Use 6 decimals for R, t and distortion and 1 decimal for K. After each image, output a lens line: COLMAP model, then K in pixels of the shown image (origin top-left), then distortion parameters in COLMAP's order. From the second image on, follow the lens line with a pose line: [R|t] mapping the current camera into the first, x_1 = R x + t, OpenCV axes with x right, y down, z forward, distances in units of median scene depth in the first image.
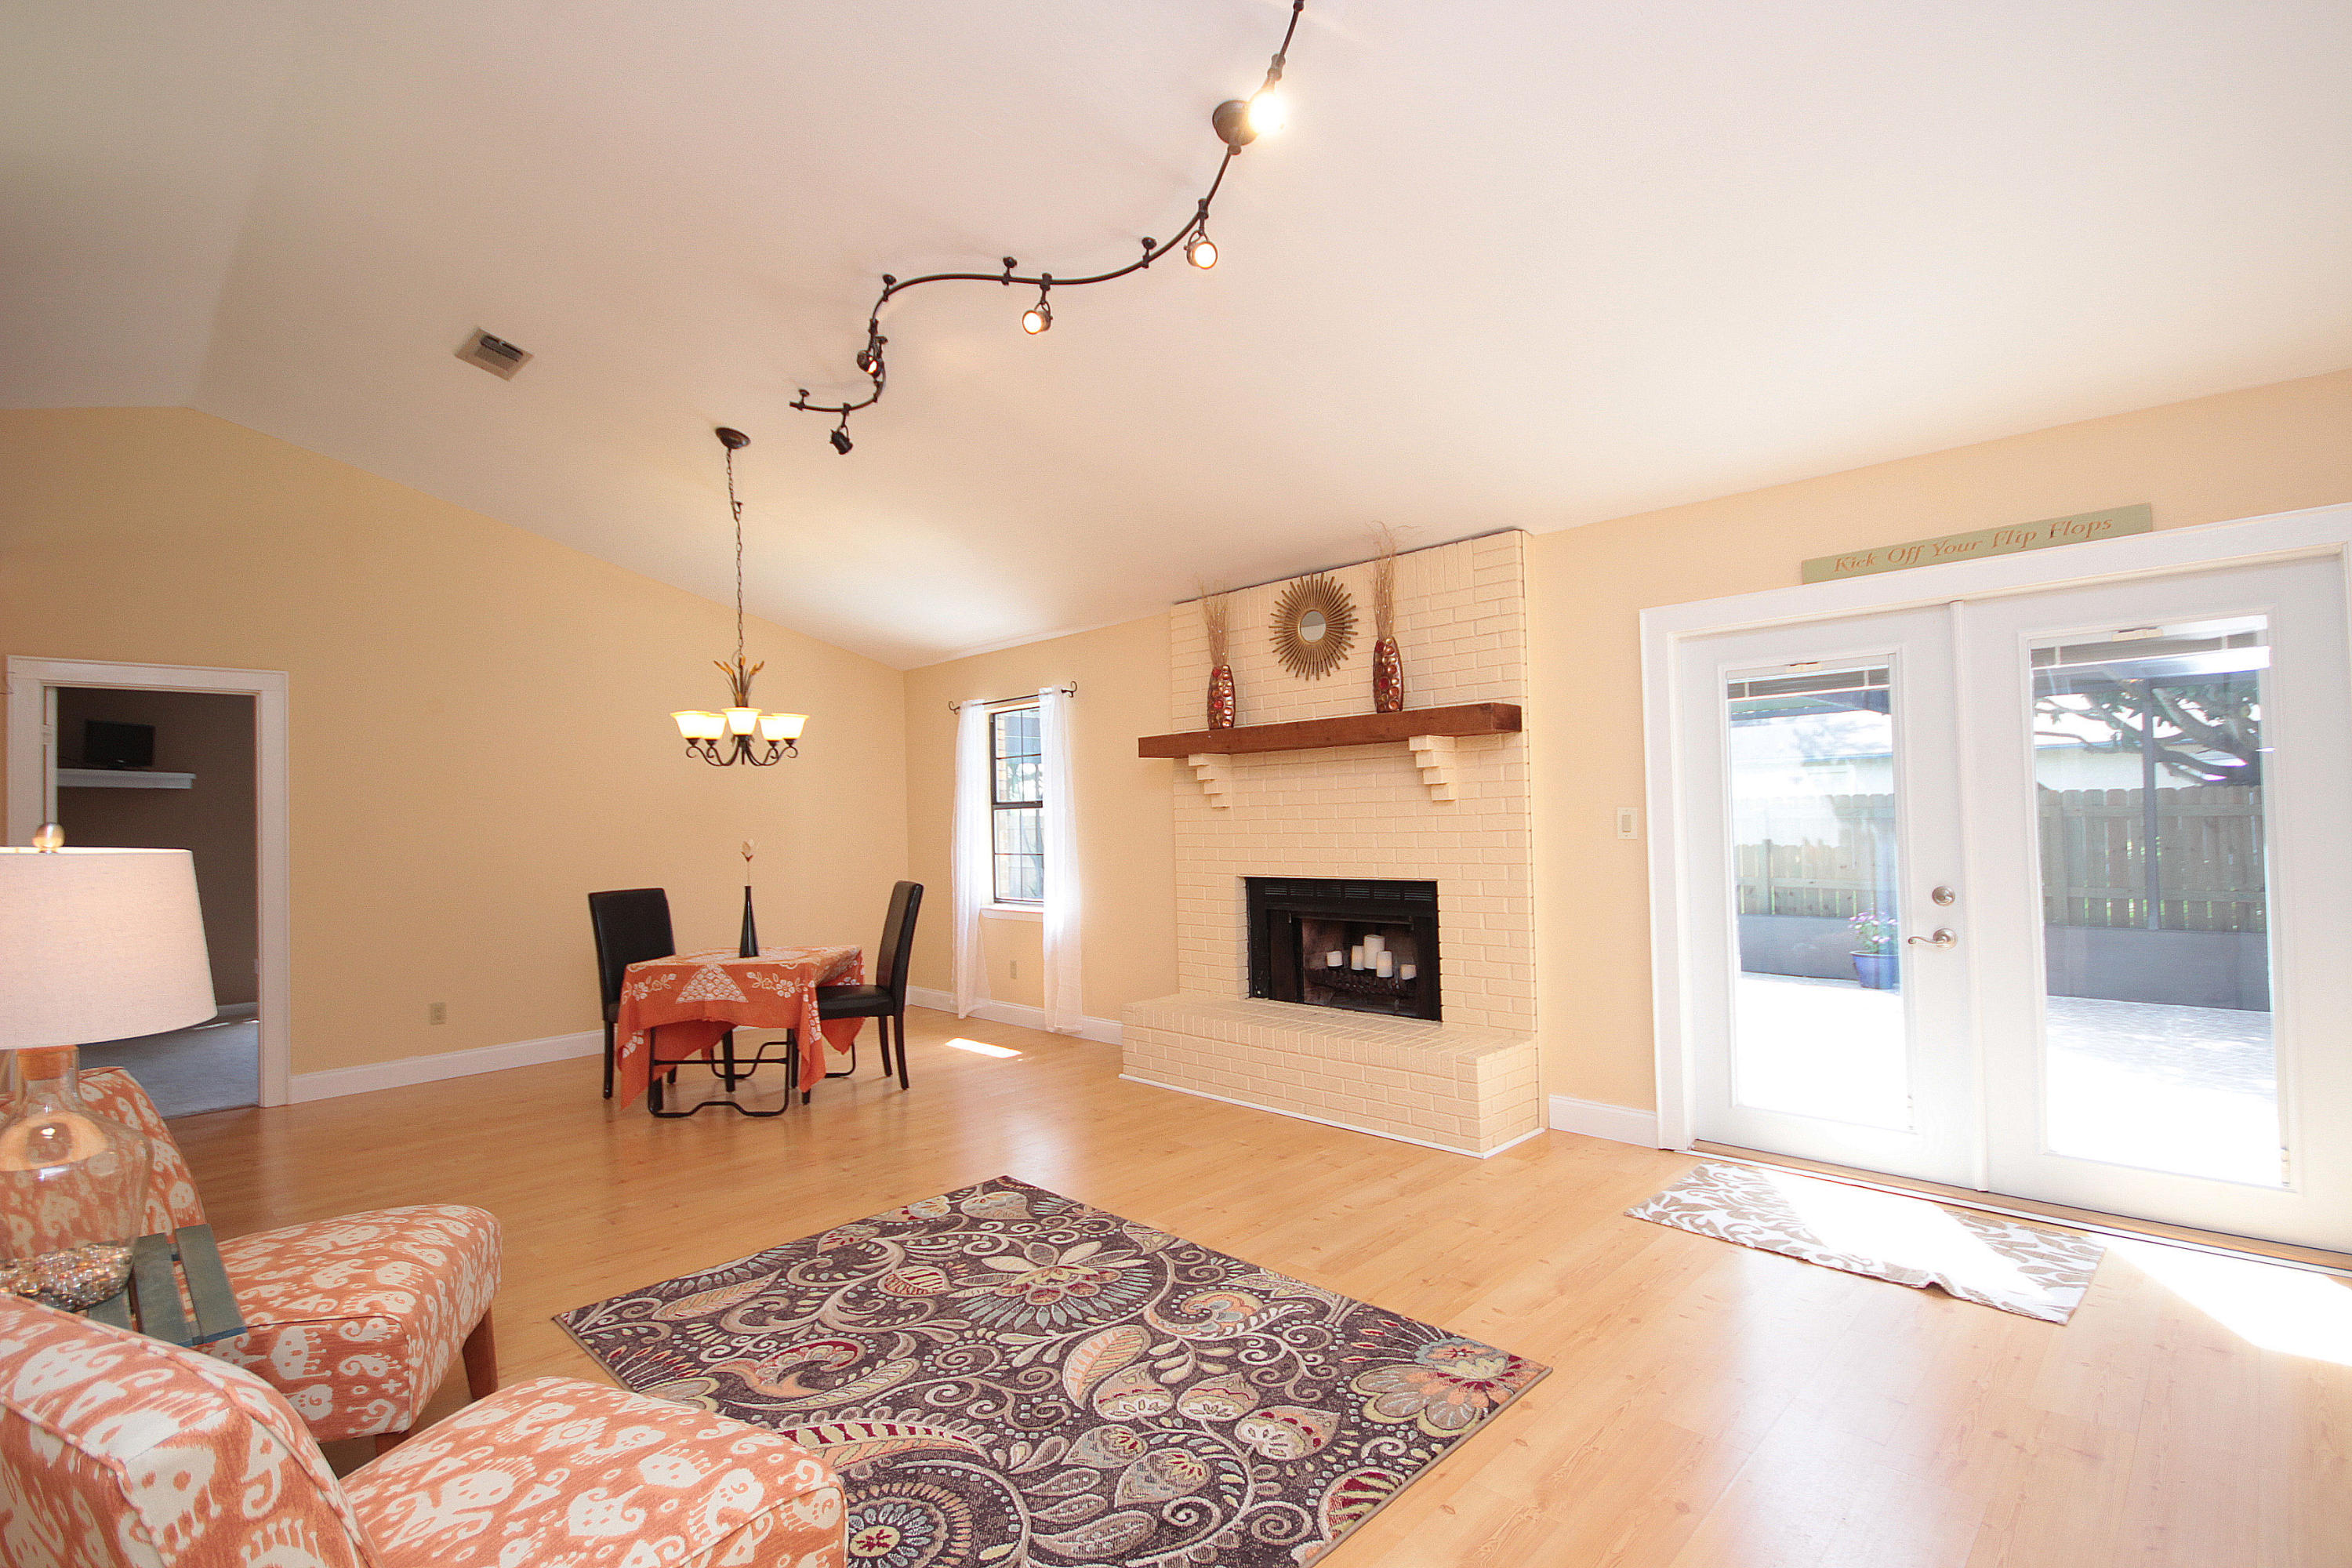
lens RADIAL K [[1080.6, 0, 1174.3], [0, 1080.6, 792.7], [0, 0, 1]] dist [-0.000337, -0.002955]
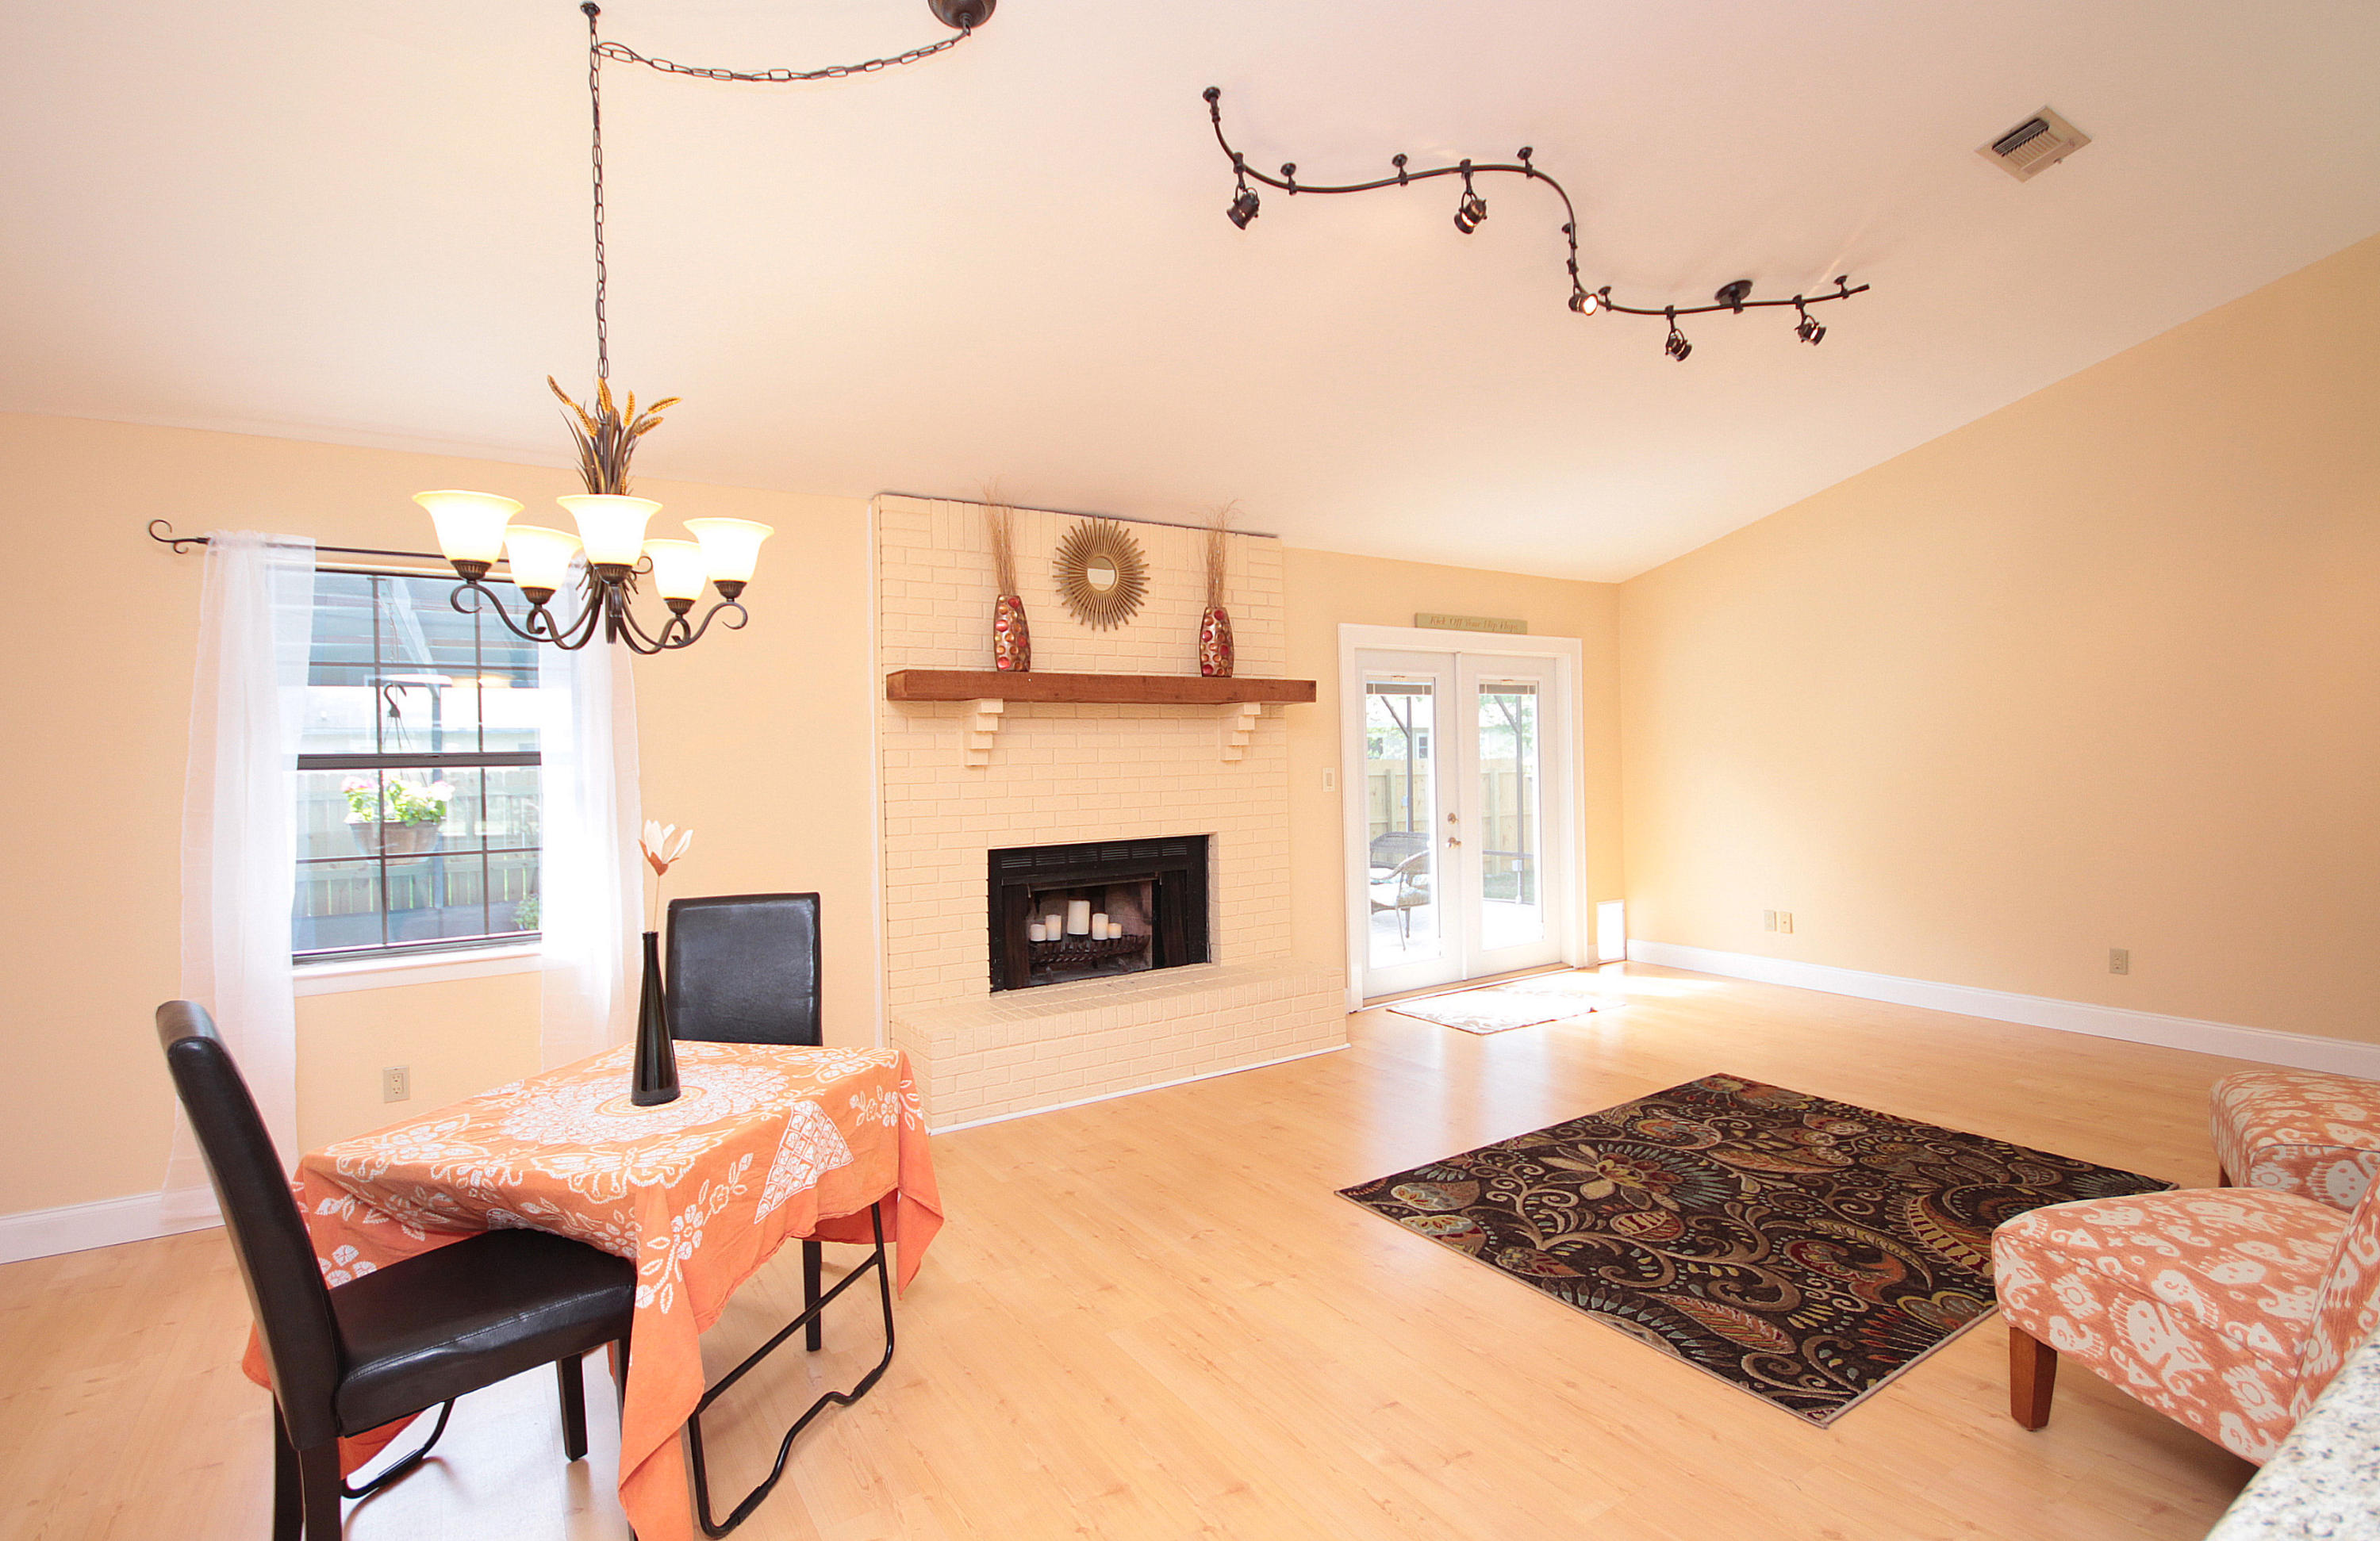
lens RADIAL K [[1122.5, 0, 1201.5], [0, 1122.5, 768.5], [0, 0, 1]] dist [0.007271, -0.007708]
pose [[0.197851, 0.012637, 0.980151, -0.933857], [-0.005553, 0.999915, -0.011770, 0.030751], [-0.980216, -0.003114, 0.197904, 0.832802]]
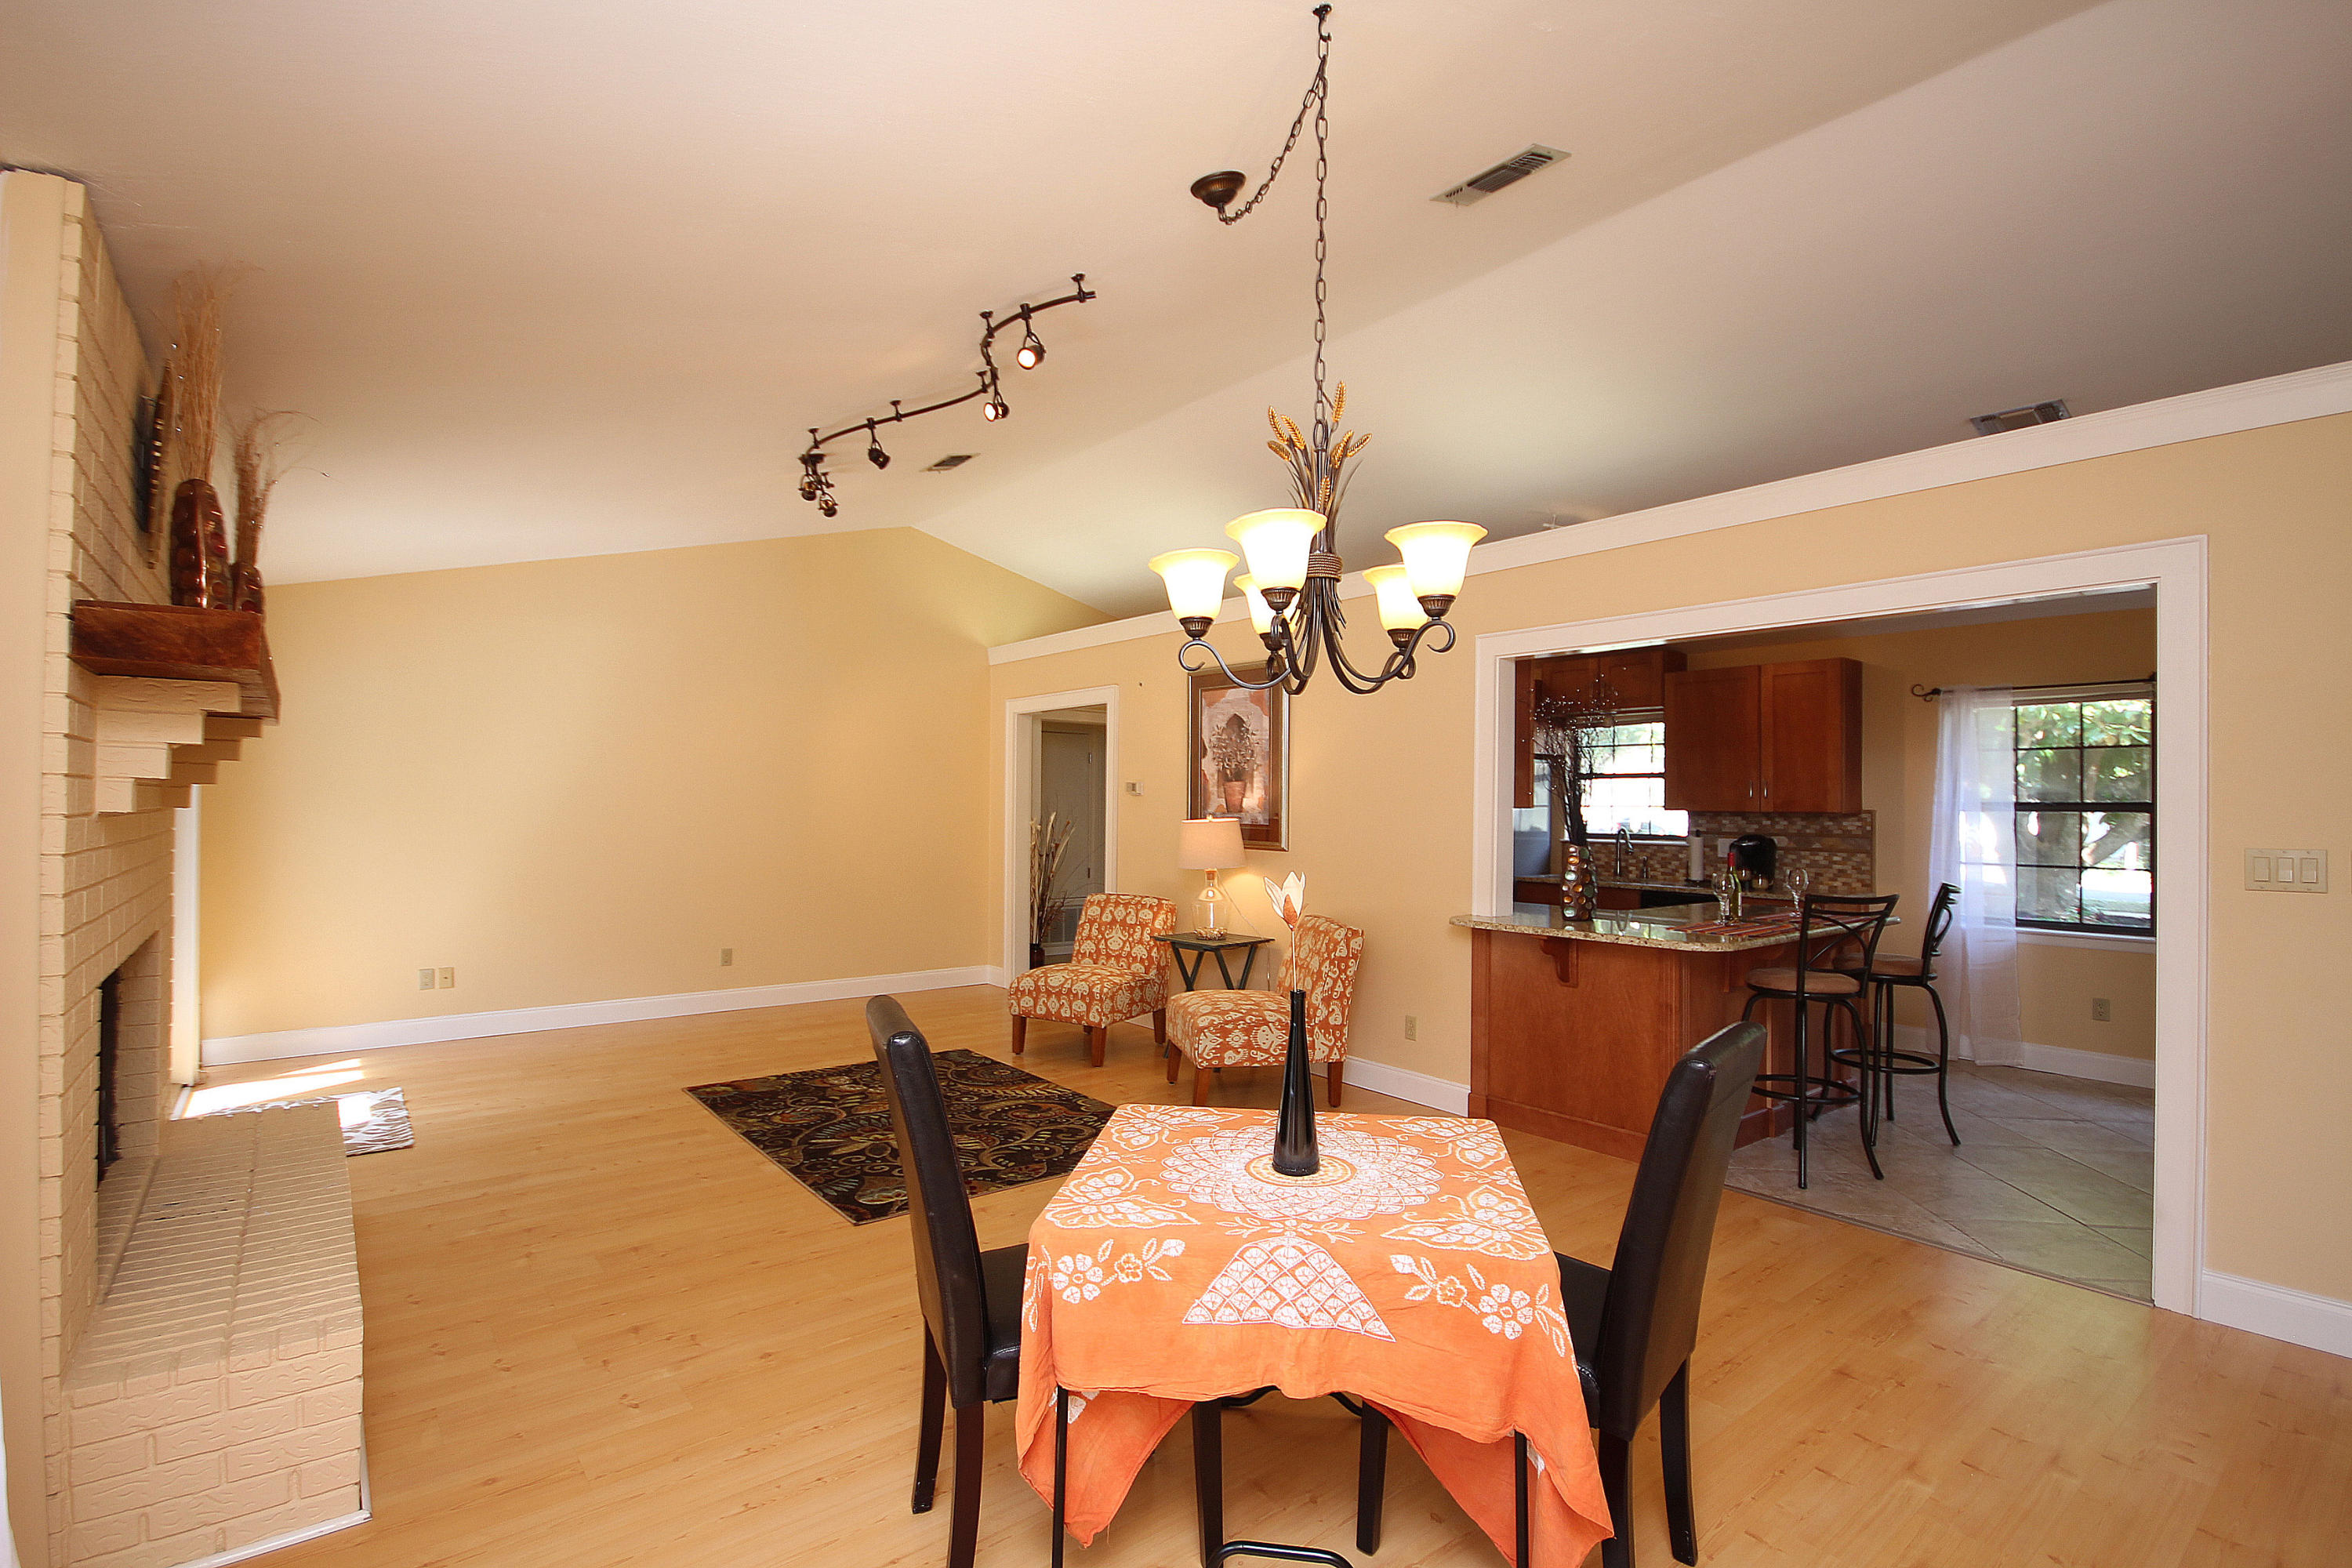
lens RADIAL K [[1080.6, 0, 1178.3], [0, 1080.6, 795.0], [0, 0, 1]] dist [-0.000337, -0.002955]
pose [[-0.993647, 0.017892, 0.111112, -0.469940], [0.014181, 0.999318, -0.034102, 0.031698], [-0.111646, -0.032310, -0.993223, 1.672327]]
